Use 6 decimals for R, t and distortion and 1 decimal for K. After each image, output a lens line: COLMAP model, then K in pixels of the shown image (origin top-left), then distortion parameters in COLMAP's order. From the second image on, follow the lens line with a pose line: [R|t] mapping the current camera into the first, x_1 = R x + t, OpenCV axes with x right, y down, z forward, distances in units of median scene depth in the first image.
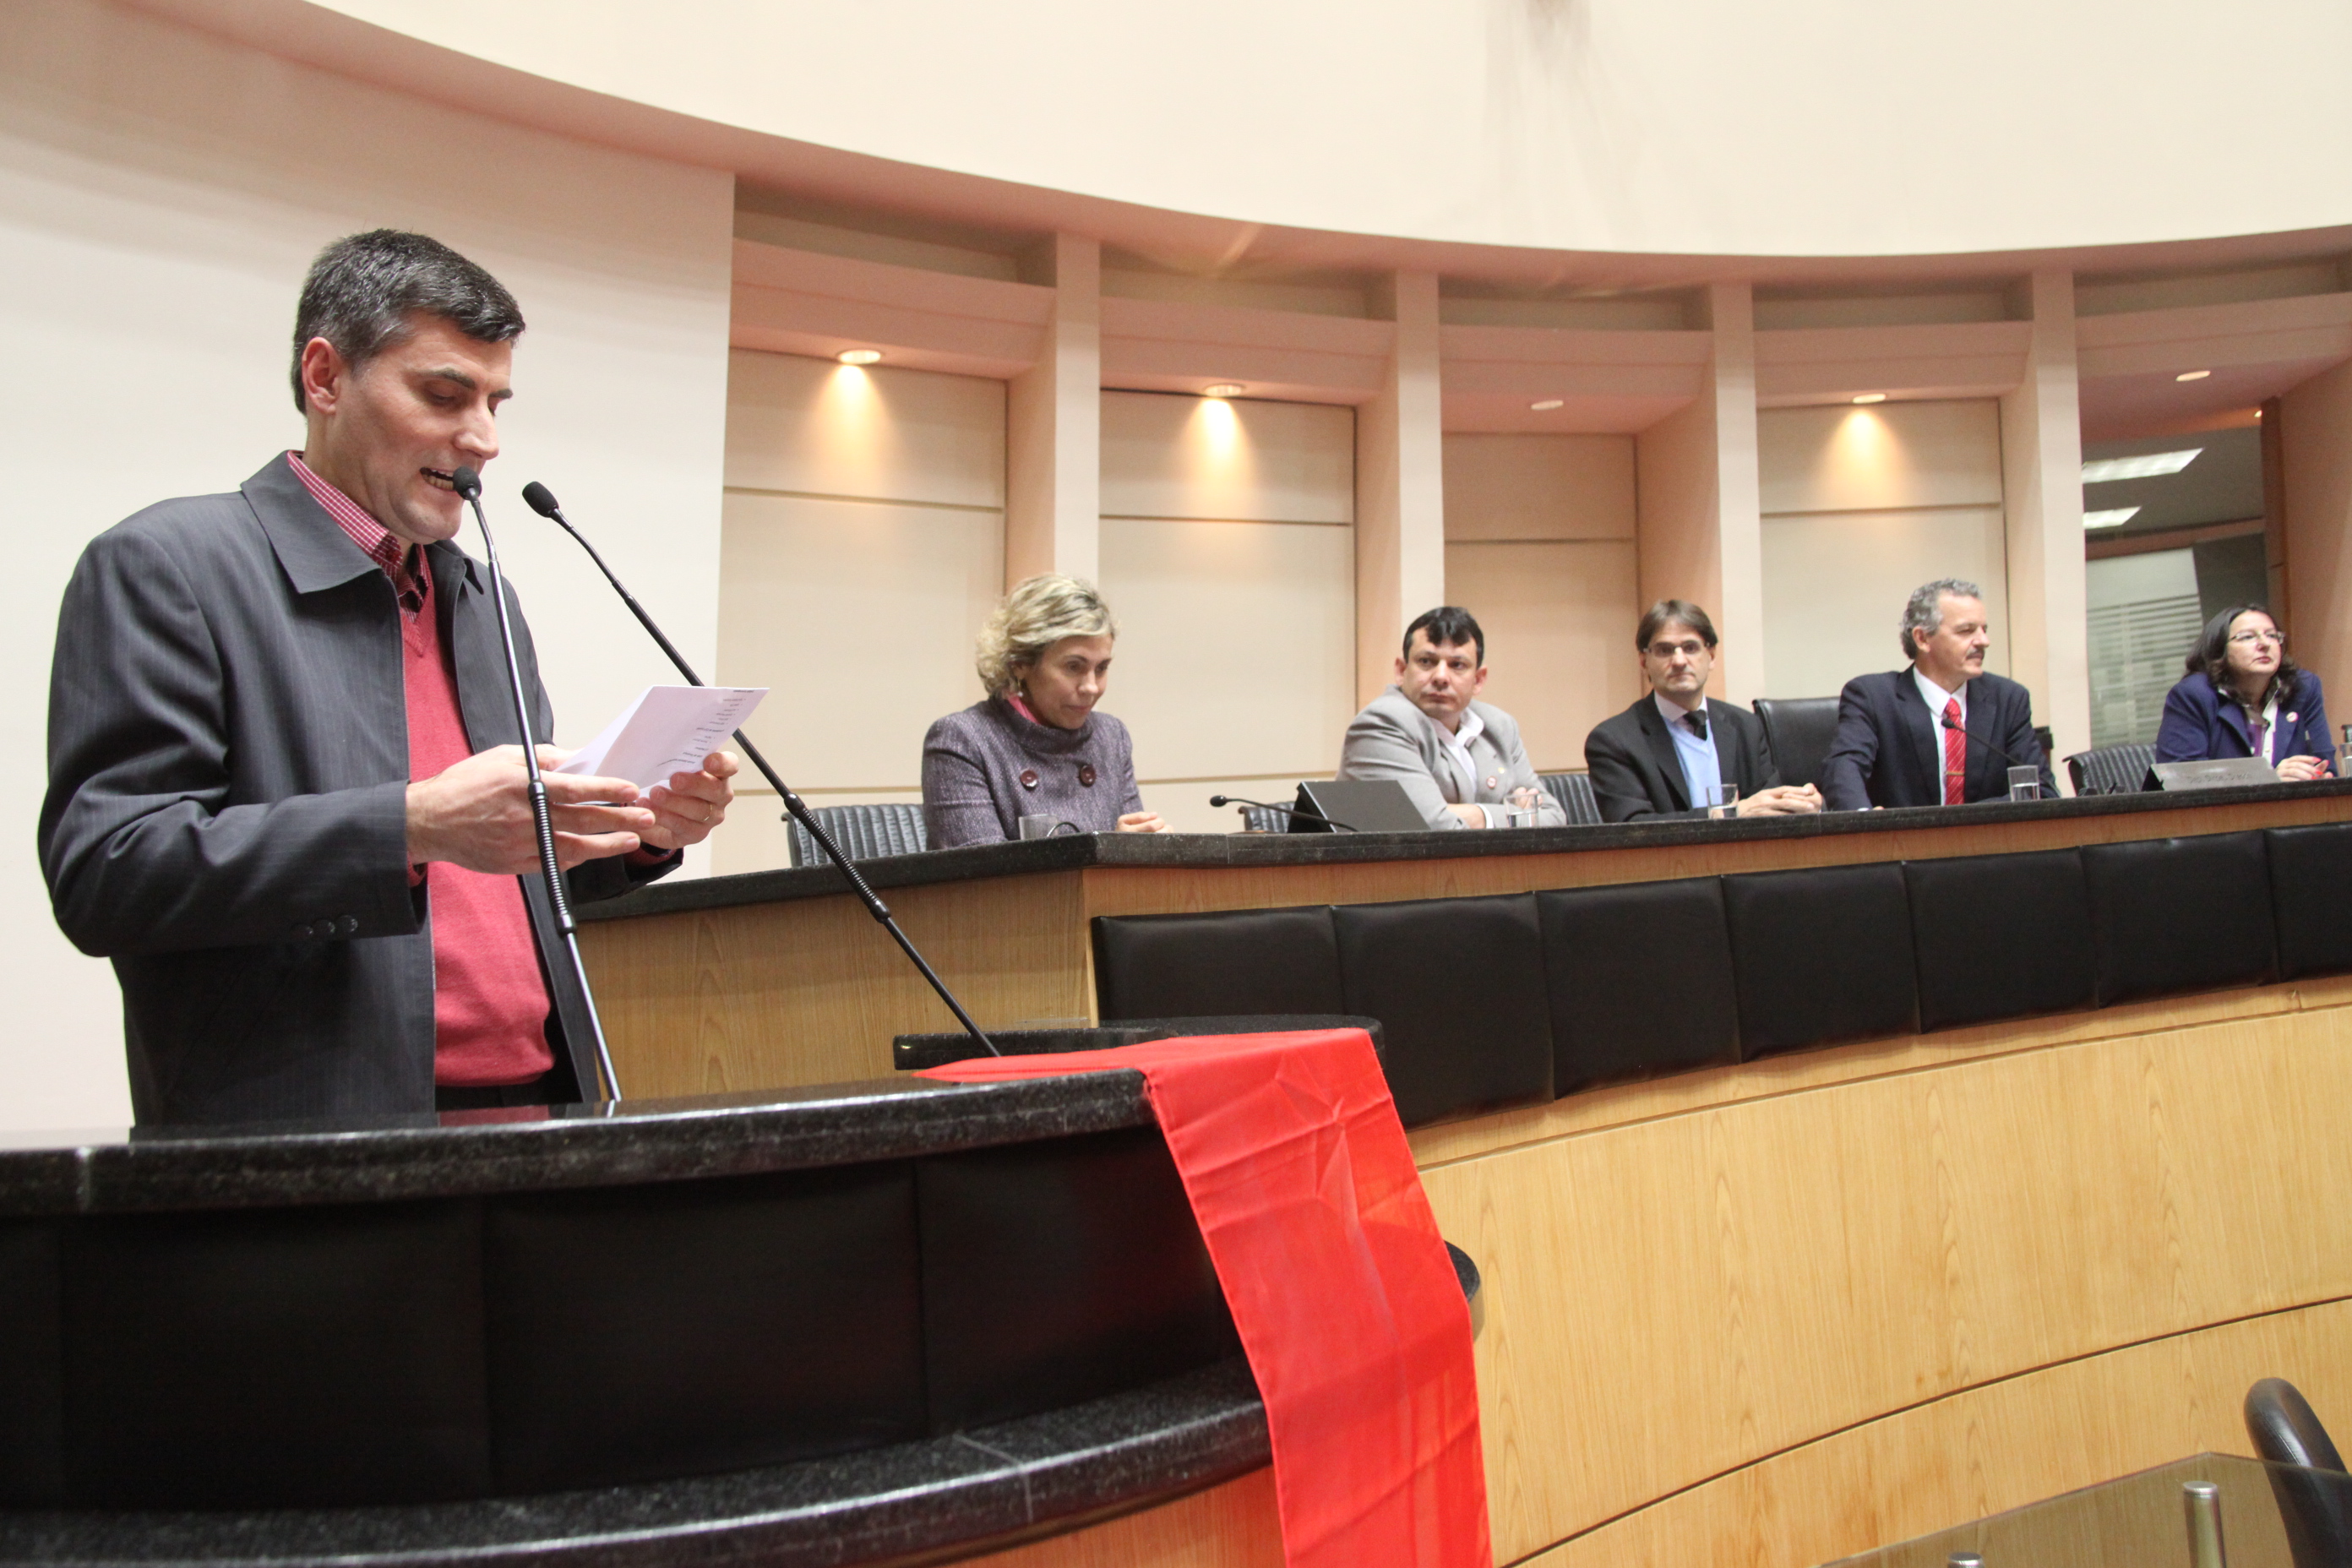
lens RADIAL K [[2084.0, 0, 1172.2], [0, 2084.0, 763.1], [0, 0, 1]] dist [-0.148879, 0.080530]
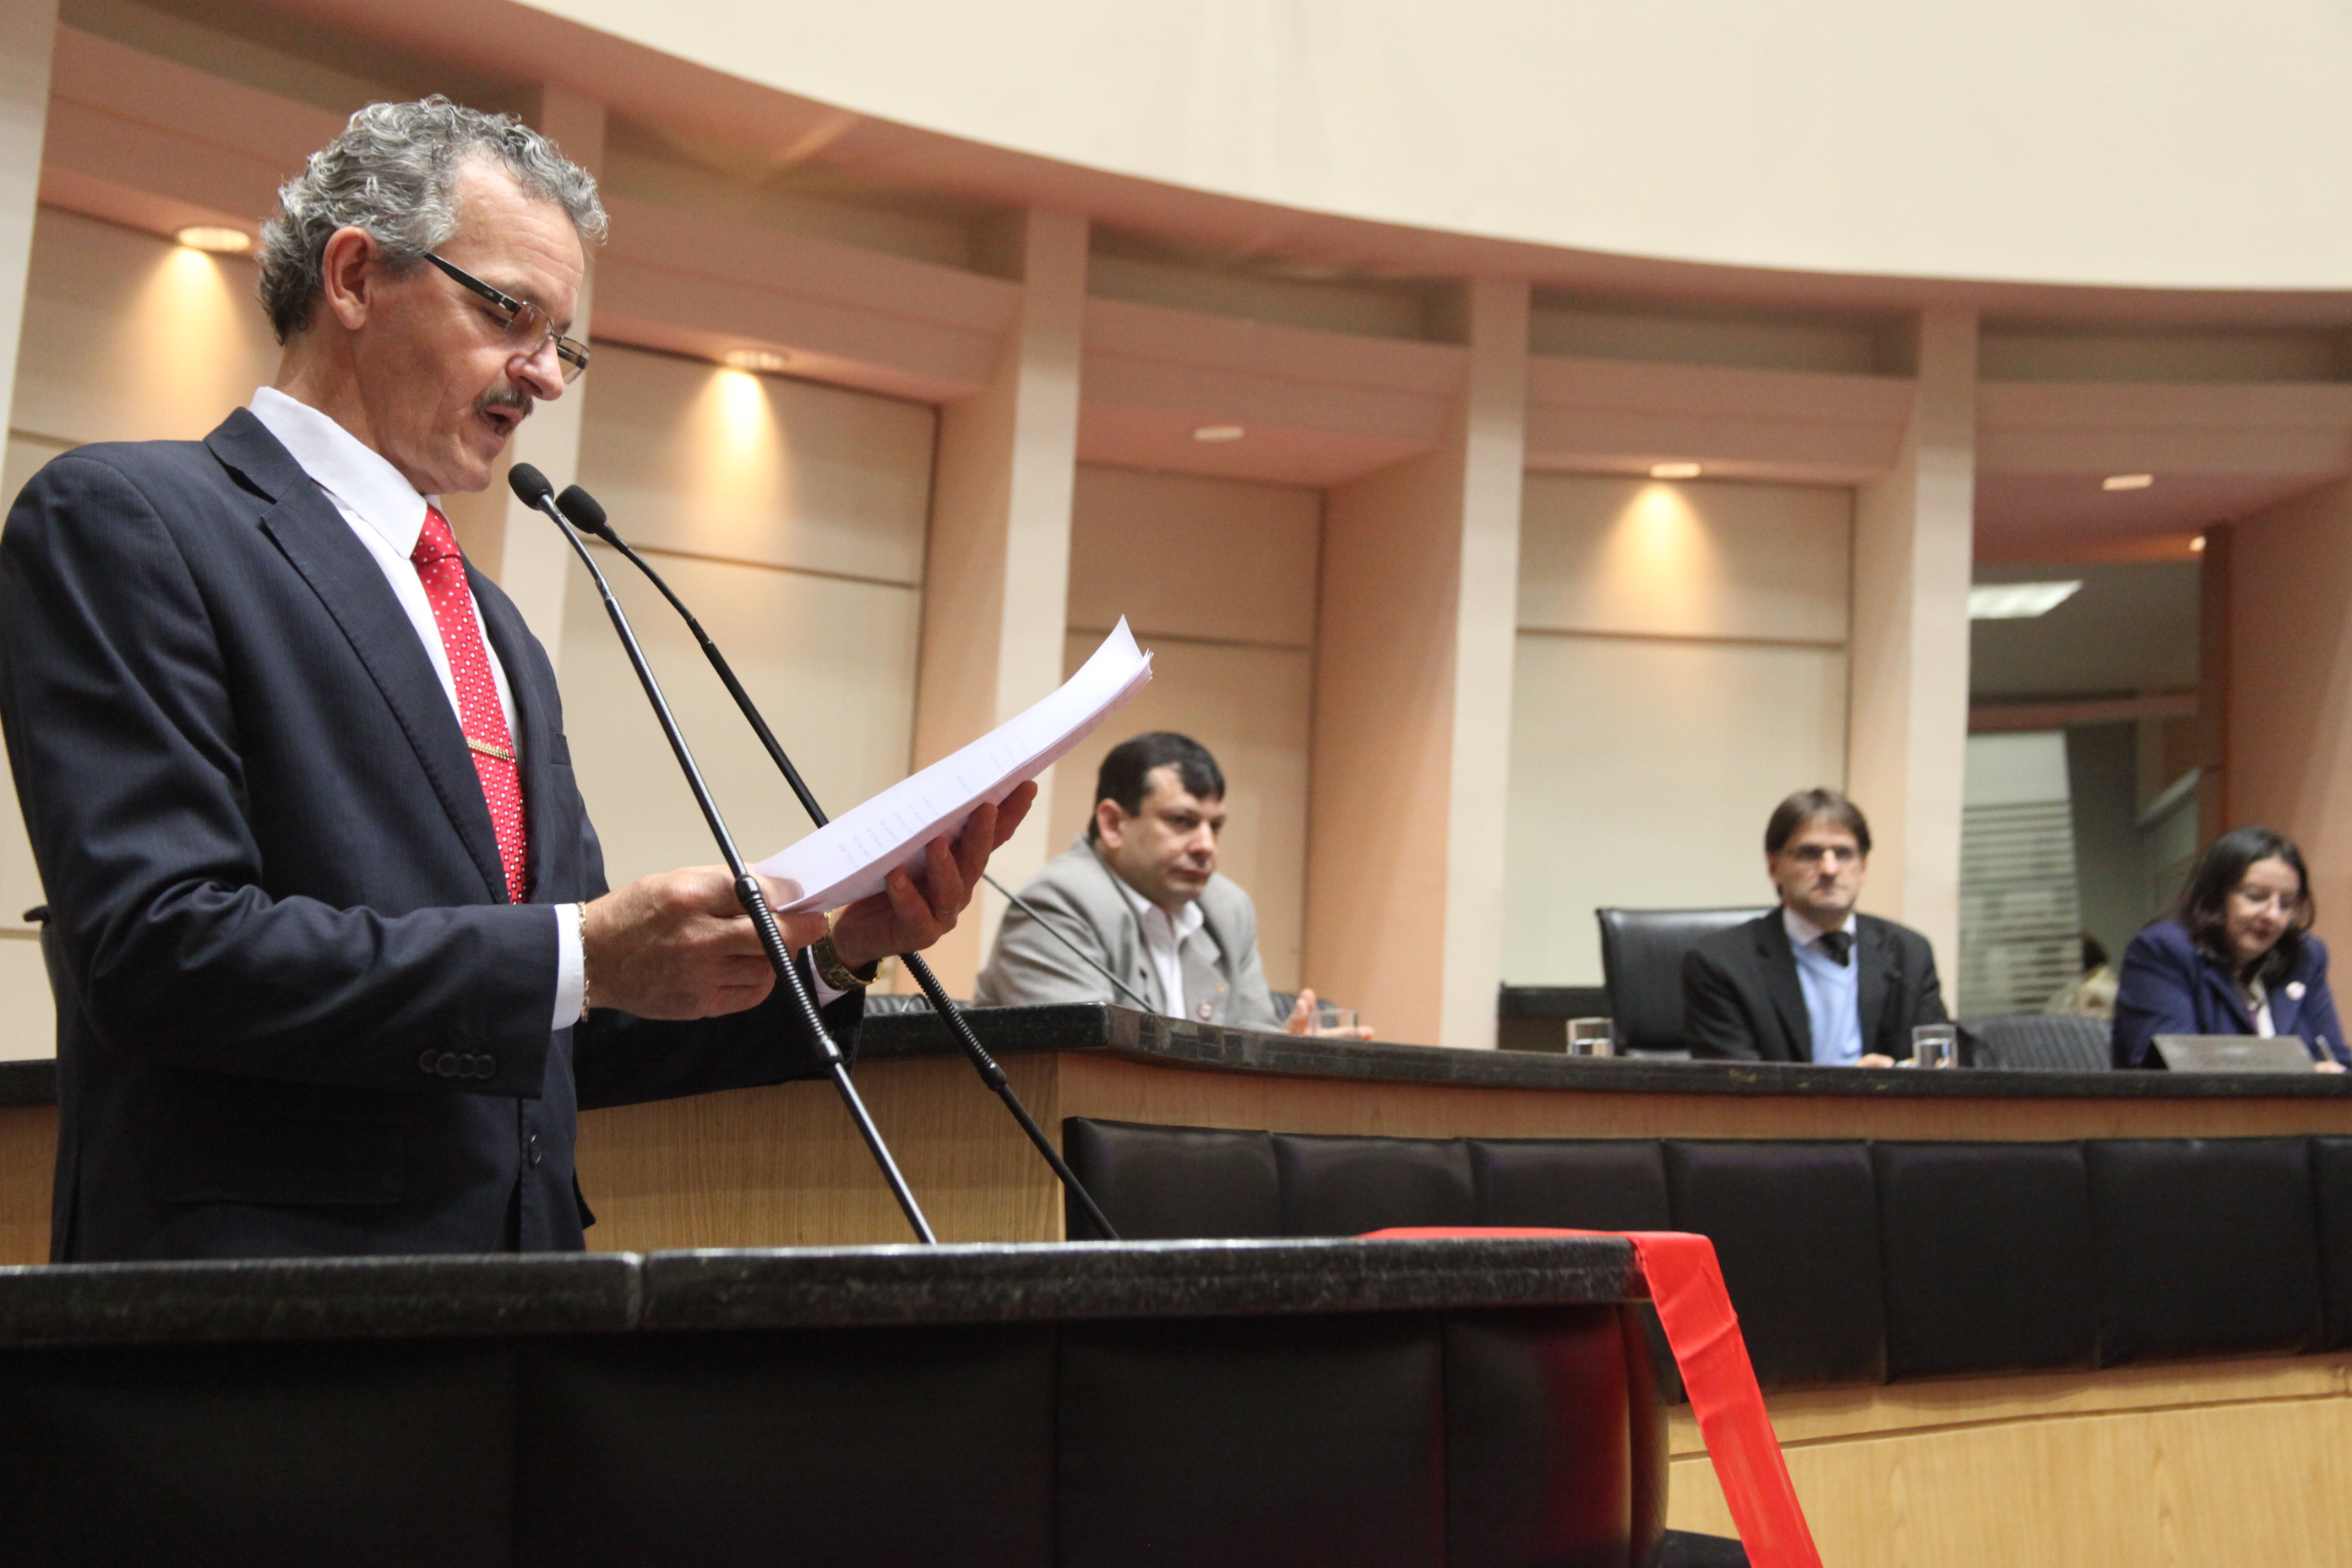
lens RADIAL K [[3638.4, 0, 1177.9], [0, 3638.4, 736.7], [0, 0, 1]] dist [0.012943, 0.208548]
pose [[0.958878, 0.088602, 0.269635, -0.234232], [-0.069613, 0.994424, -0.079211, 0.025148], [-0.275150, 0.057183, 0.959699, -0.170831]]
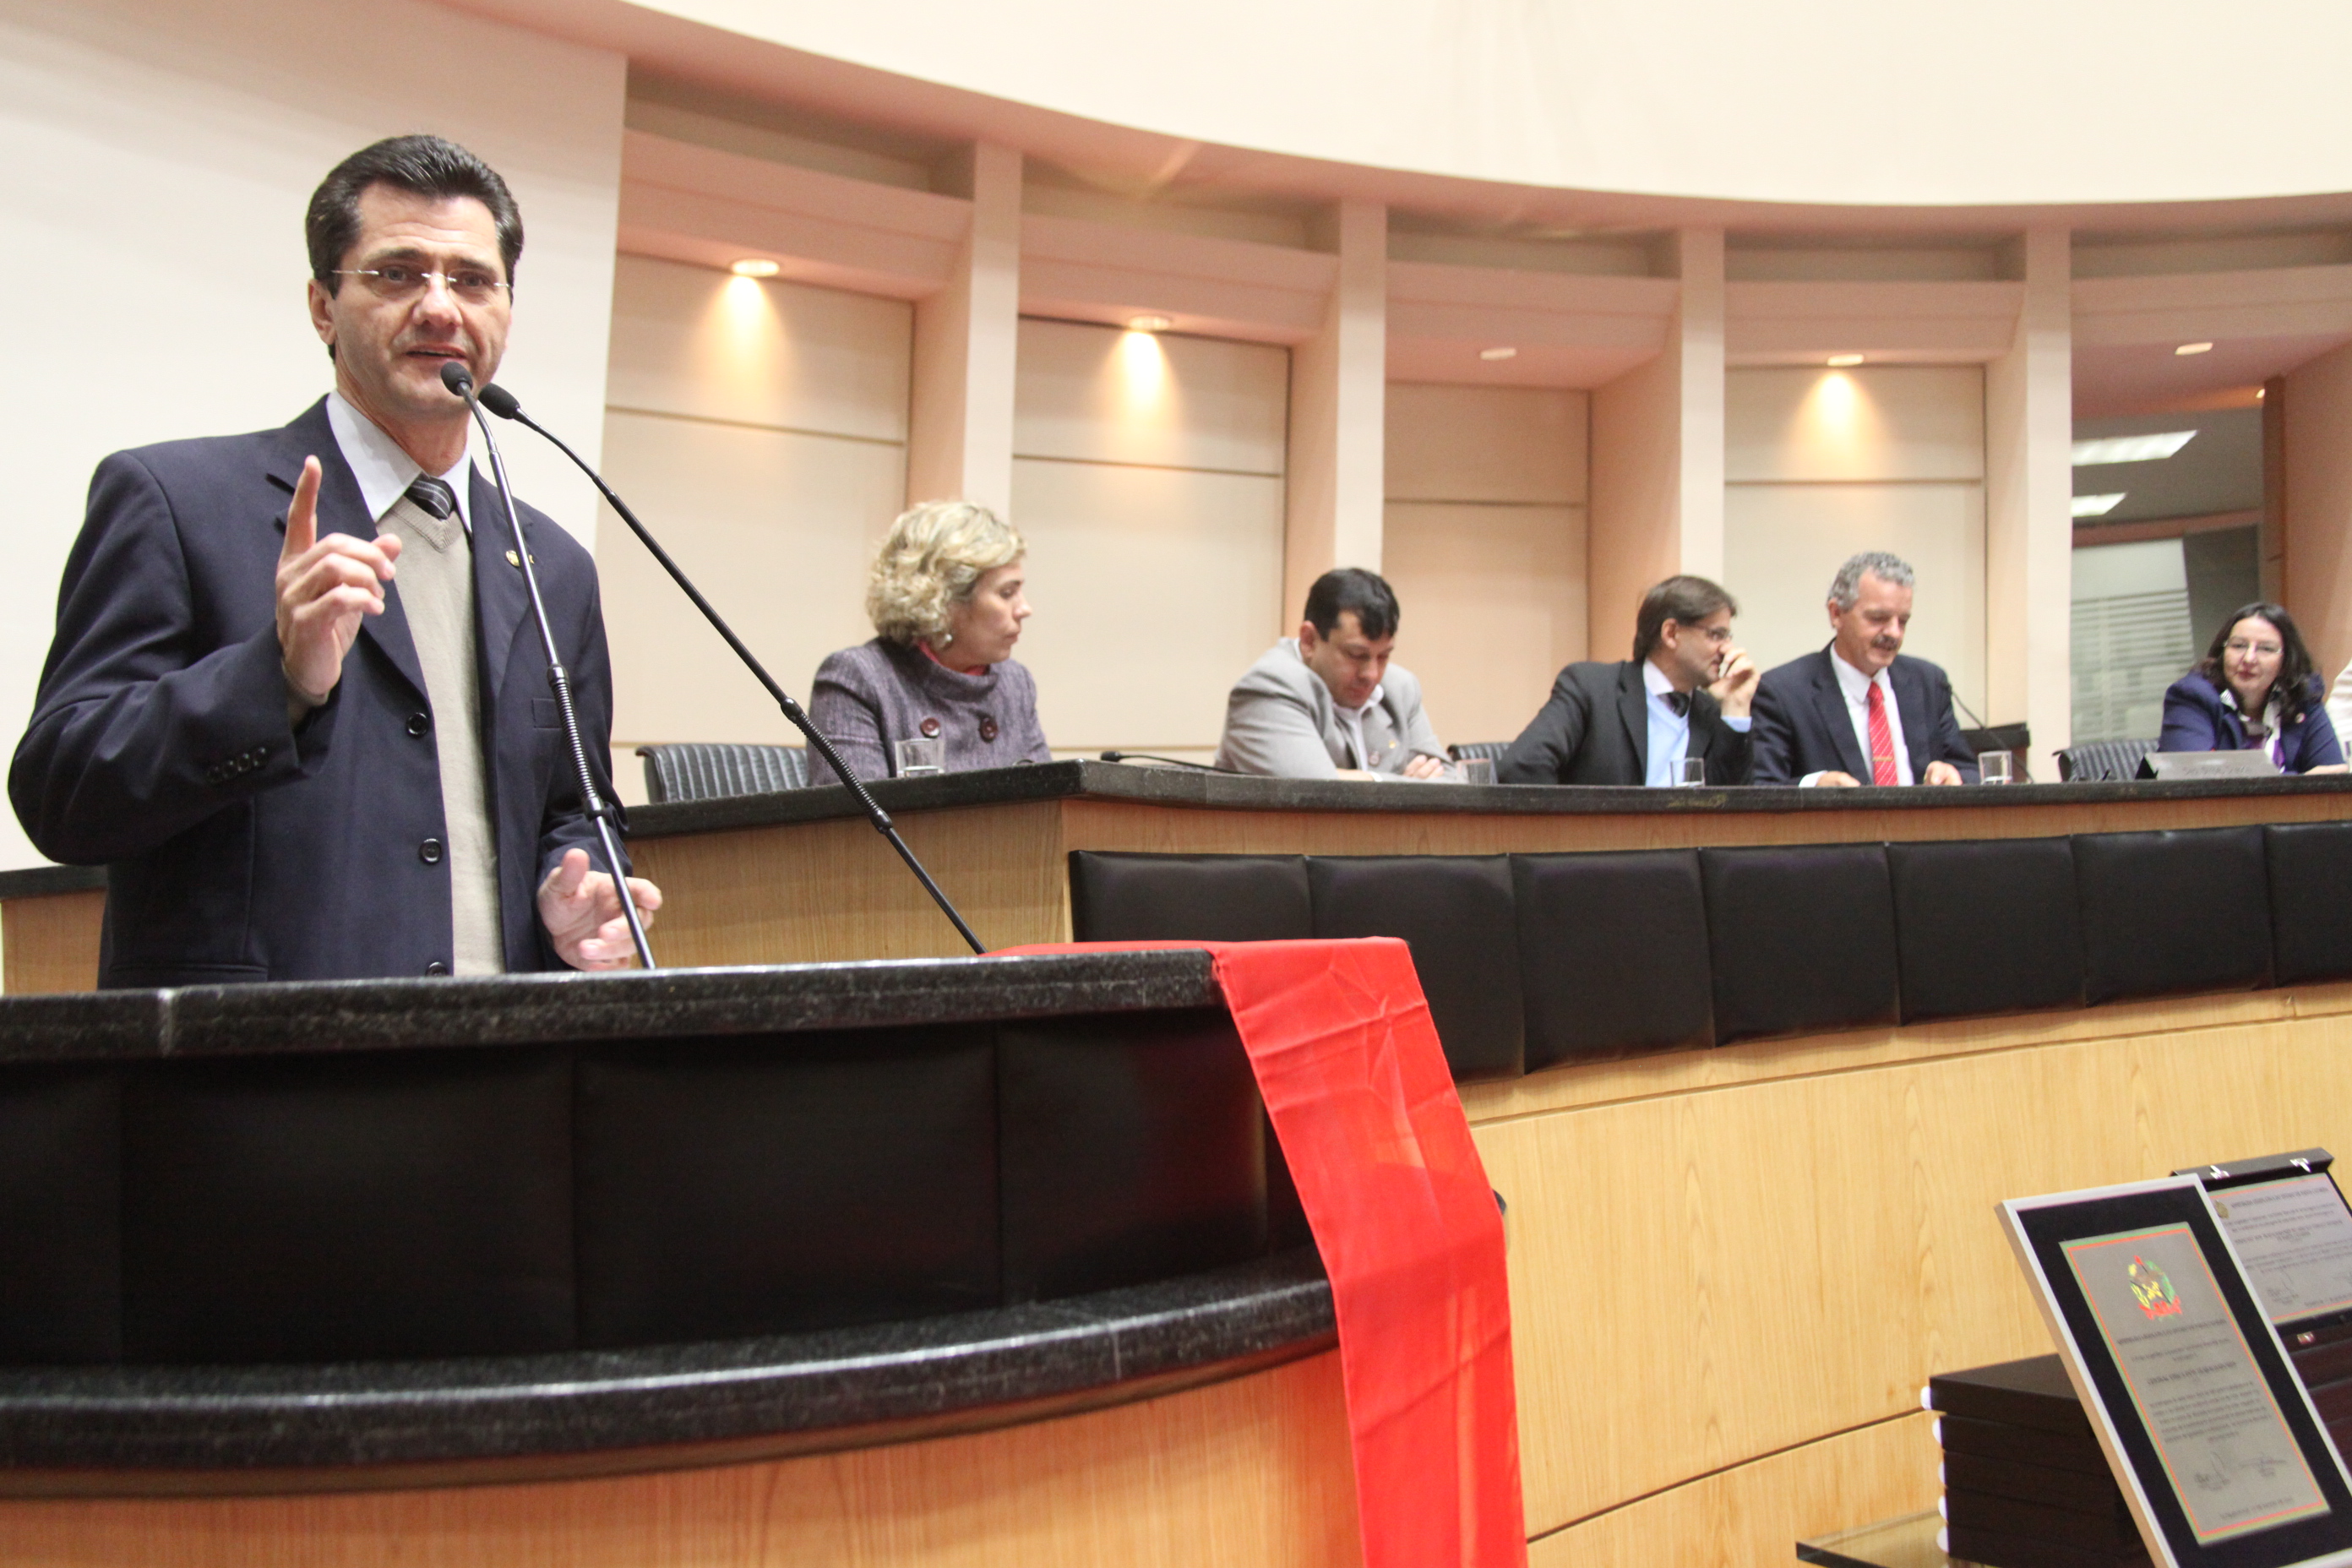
lens RADIAL K [[2350.0, 0, 1176.0], [0, 2350.0, 784.0], [0, 0, 1]] dist [-0.113743, 0.040770]
pose [[0.997514, 0.028875, 0.064284, -0.039030], [-0.029563, 0.999515, 0.009768, 0.020348], [-0.063971, -0.011644, 0.997884, -0.047963]]
